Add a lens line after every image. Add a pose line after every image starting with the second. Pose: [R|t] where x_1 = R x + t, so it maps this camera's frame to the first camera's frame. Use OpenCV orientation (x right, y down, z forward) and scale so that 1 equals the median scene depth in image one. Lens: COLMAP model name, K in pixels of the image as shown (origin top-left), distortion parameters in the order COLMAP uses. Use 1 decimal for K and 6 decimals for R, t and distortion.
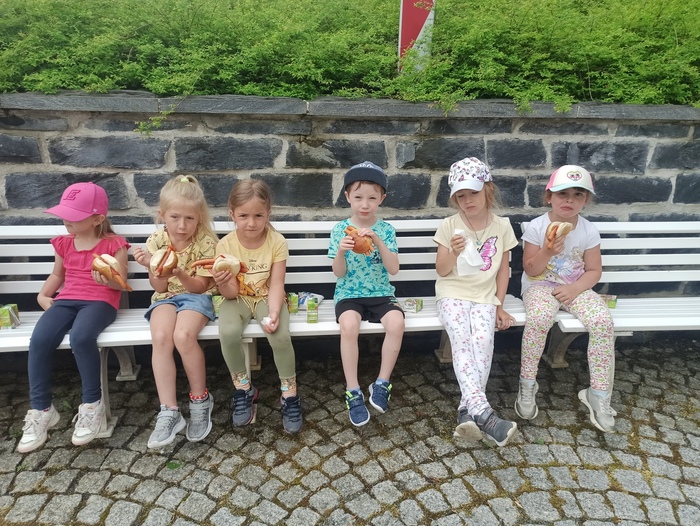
lens RADIAL K [[524.1, 0, 352.9], [0, 524.1, 261.9], [0, 0, 1]] dist [0.054597, -0.021007]
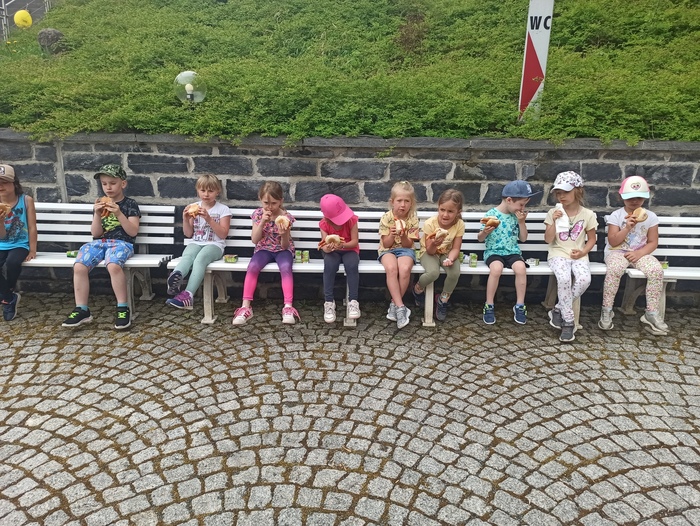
lens RADIAL K [[524.1, 0, 345.0], [0, 524.1, 264.6], [0, 0, 1]] dist [0.054597, -0.021007]
pose [[0.989961, 0.031594, -0.137765, -0.235670], [-0.040118, 0.997419, -0.059540, 0.209375], [0.135528, 0.064469, 0.988674, -0.697628]]
